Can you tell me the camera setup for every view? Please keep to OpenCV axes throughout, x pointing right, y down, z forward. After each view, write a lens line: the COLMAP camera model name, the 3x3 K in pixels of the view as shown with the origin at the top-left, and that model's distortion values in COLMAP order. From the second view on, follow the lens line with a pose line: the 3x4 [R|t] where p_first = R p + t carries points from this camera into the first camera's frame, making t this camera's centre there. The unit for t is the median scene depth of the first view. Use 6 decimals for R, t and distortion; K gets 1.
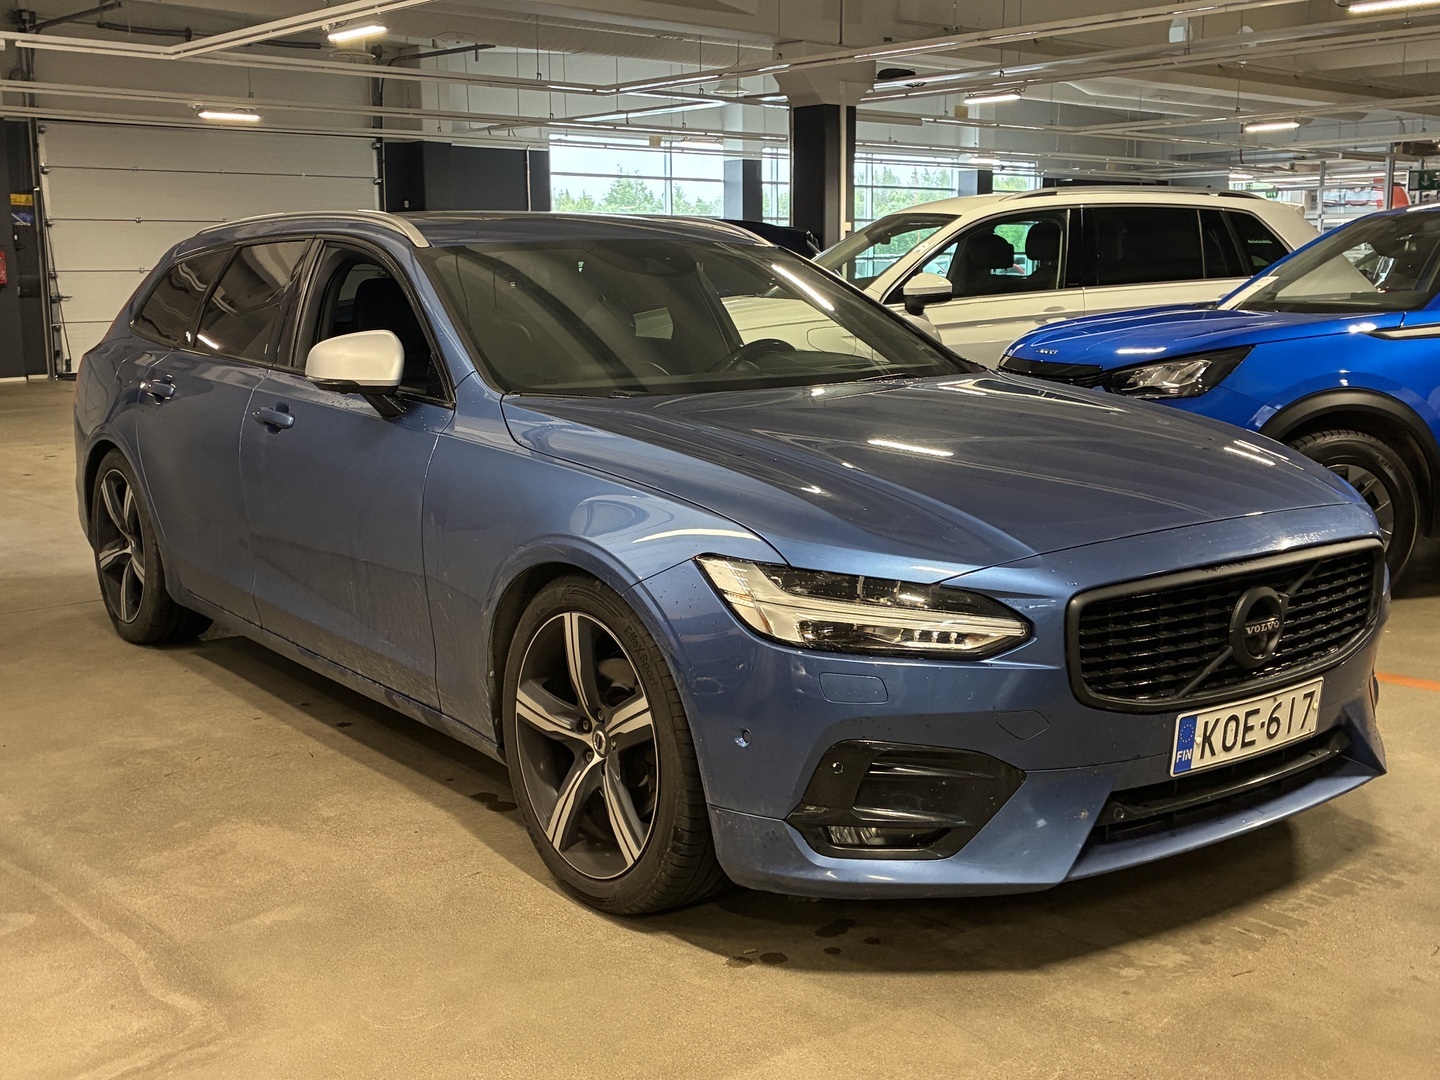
lens RADIAL K [[1619.6, 0, 720.0], [0, 1619.6, 540.0], [0, 0, 1]] dist [0.007729, 0.018758]
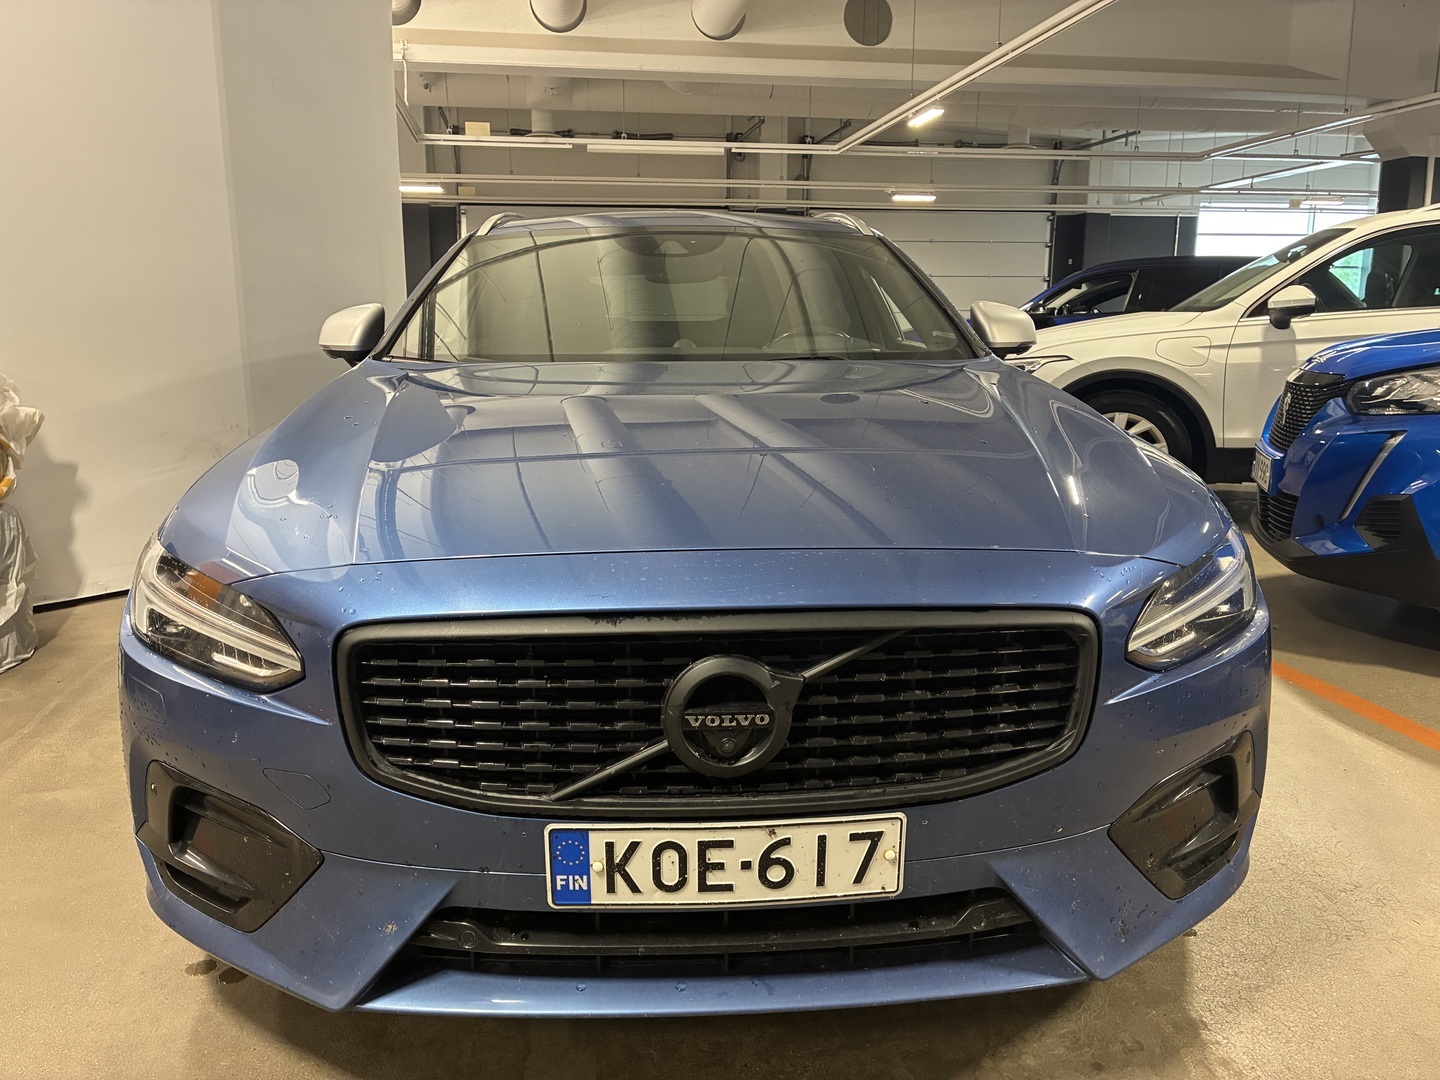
lens RADIAL K [[1086.9, 0, 724.7], [0, 1086.9, 553.2], [0, 0, 1]] dist [0.019735, -0.000035]
pose [[0.837348, 0.117546, -0.533883, 0.506000], [-0.093906, 0.993021, 0.071352, -0.038977], [0.538544, -0.009612, 0.842542, 0.577266]]
